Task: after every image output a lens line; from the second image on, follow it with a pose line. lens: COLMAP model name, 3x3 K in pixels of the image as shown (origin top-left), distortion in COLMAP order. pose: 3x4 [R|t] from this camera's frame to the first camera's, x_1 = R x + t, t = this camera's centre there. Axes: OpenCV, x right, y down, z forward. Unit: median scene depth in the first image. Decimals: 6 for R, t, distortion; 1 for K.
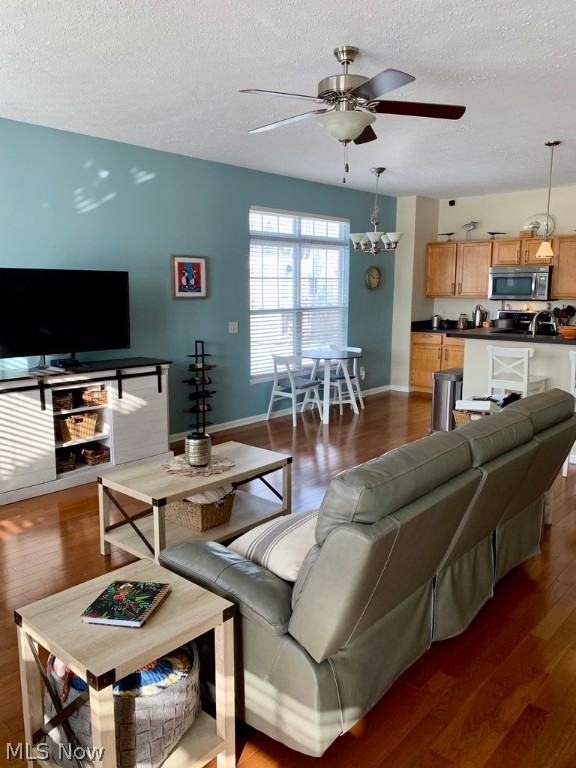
lens RADIAL K [[588.1, 0, 286.5], [0, 588.1, 381.7], [0, 0, 1]] dist [0.038942, -0.075002]
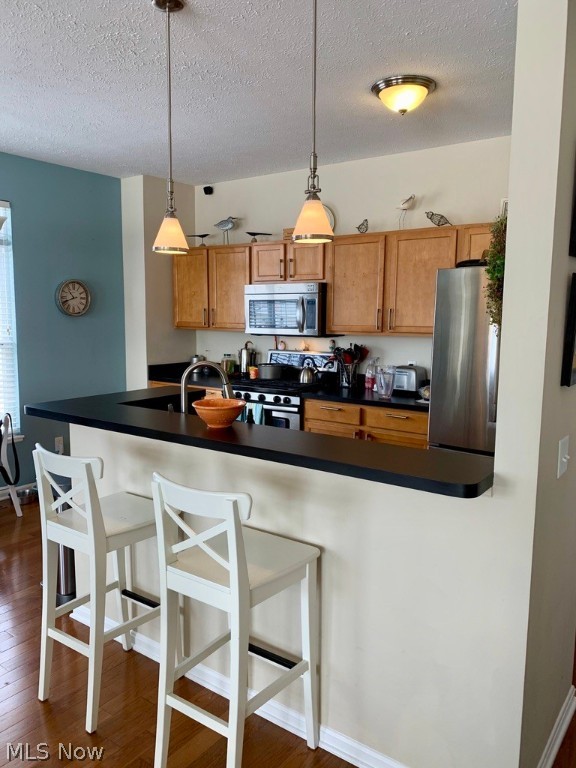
lens RADIAL K [[588.1, 0, 279.9], [0, 588.1, 395.7], [0, 0, 1]] dist [0.038942, -0.075002]
pose [[0.995088, -0.000695, 0.098995, 0.335398], [0.002969, 0.999735, -0.022825, -0.058762], [-0.098953, 0.023006, 0.994826, 0.368681]]
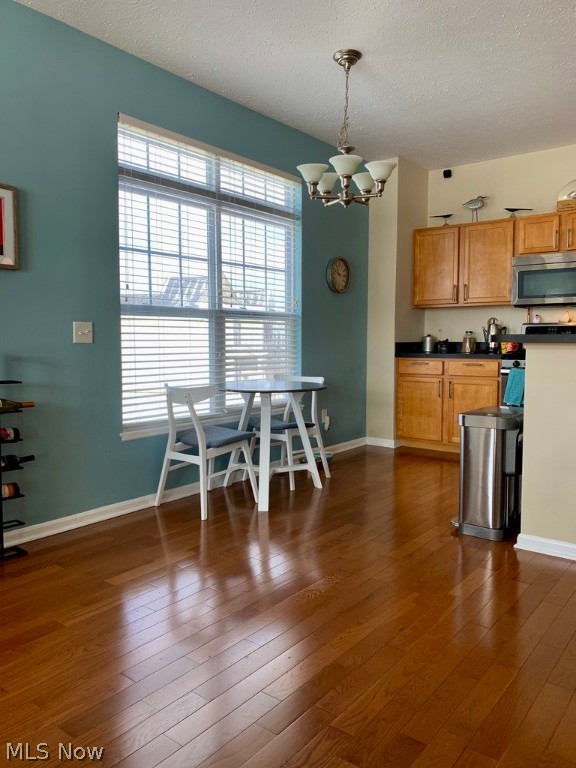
lens RADIAL K [[588.1, 0, 291.2], [0, 588.1, 377.1], [0, 0, 1]] dist [0.038942, -0.075002]
pose [[0.996780, -0.006963, 0.079881, 0.044707], [0.014679, 0.995232, -0.096428, 0.000880], [-0.078828, 0.097290, 0.992129, 0.394347]]
